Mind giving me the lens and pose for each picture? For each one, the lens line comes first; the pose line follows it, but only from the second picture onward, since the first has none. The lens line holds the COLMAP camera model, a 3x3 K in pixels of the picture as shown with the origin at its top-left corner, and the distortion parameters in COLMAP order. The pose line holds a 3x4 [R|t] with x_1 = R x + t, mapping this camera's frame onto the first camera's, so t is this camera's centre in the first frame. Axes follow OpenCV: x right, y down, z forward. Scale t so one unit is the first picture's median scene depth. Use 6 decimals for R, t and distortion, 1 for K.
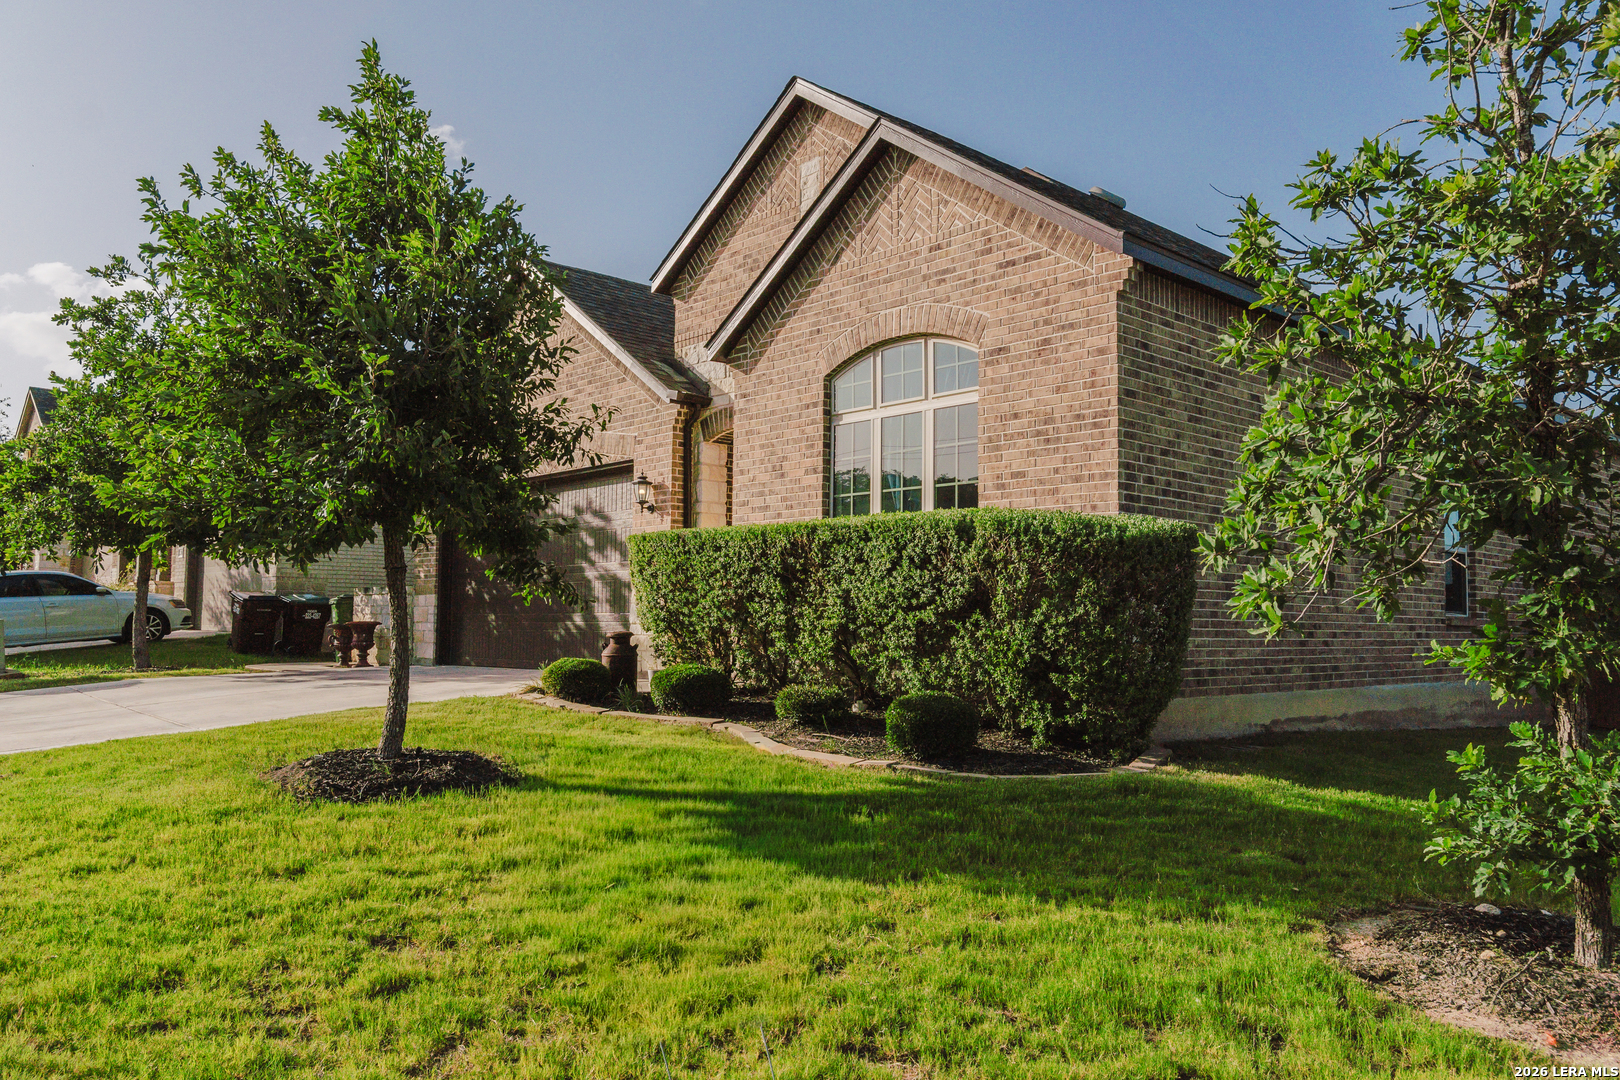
lens RADIAL K [[1197.2, 0, 815.9], [0, 1197.2, 546.9], [0, 0, 1]] dist [-0.014715, 0.003804]
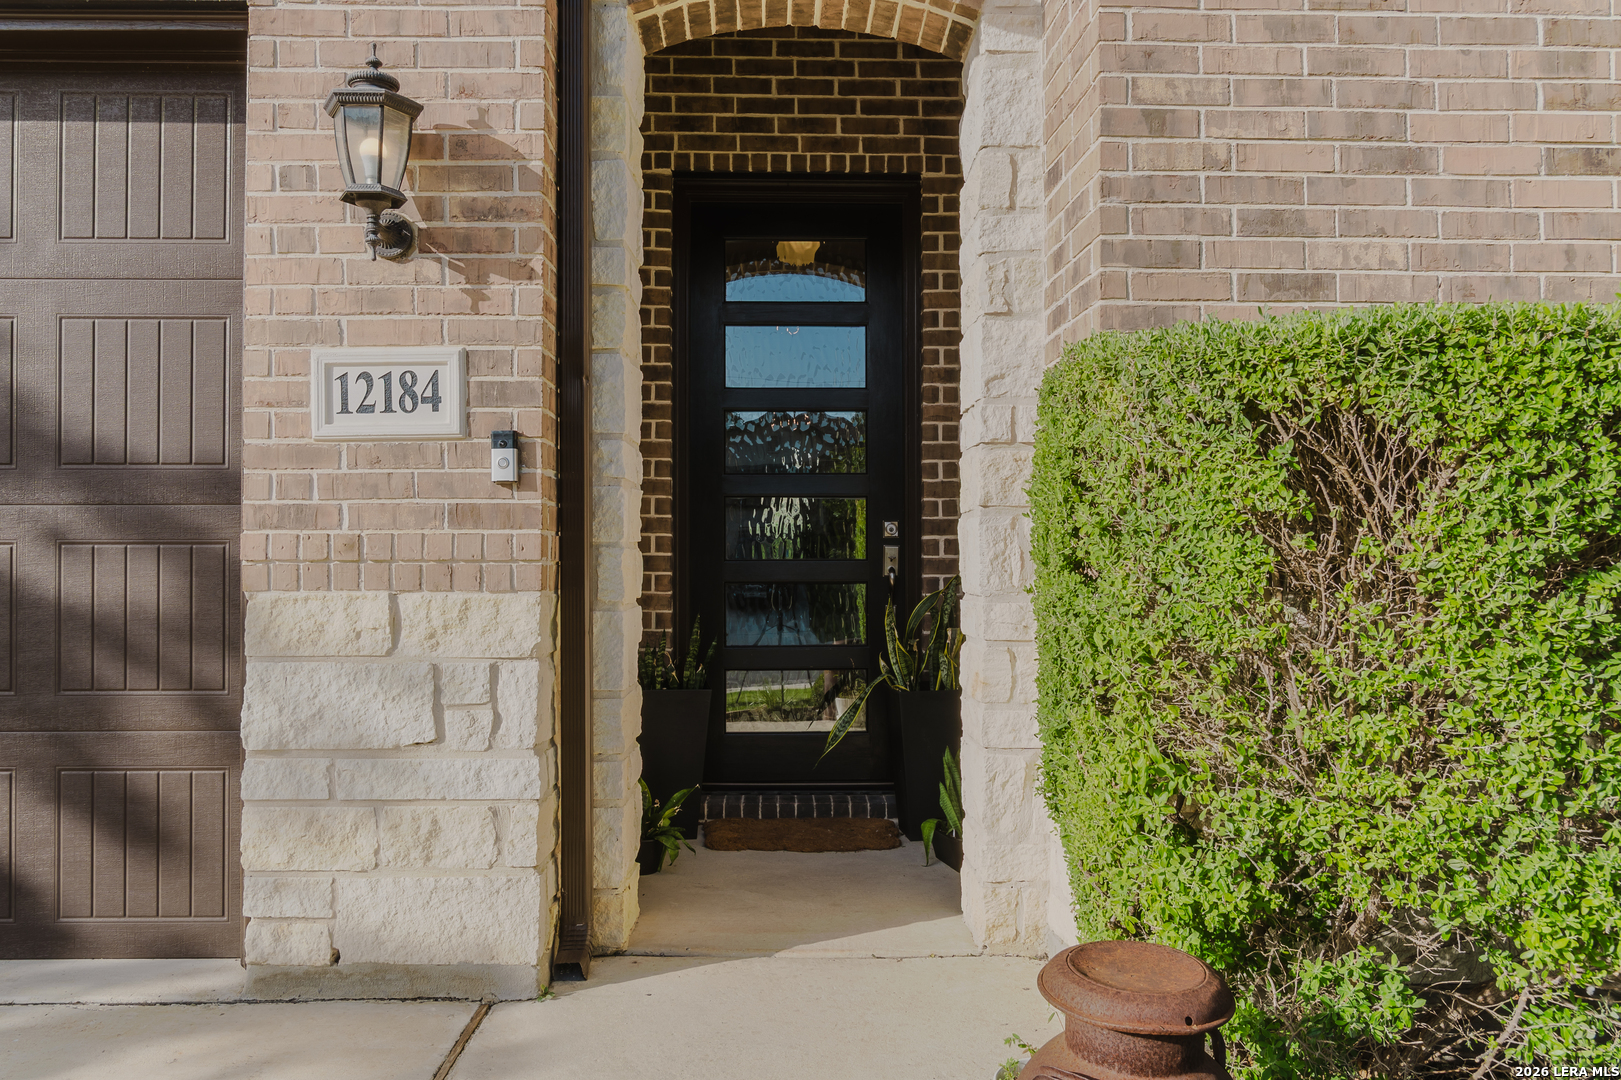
lens RADIAL K [[1198.0, 0, 816.9], [0, 1198.0, 540.5], [0, 0, 1]] dist [-0.014715, 0.003804]
pose [[0.665601, 0.001539, 0.746306, -0.364995], [-0.043295, 0.998393, 0.036554, 0.018349], [-0.745051, -0.056642, 0.664599, 1.151853]]
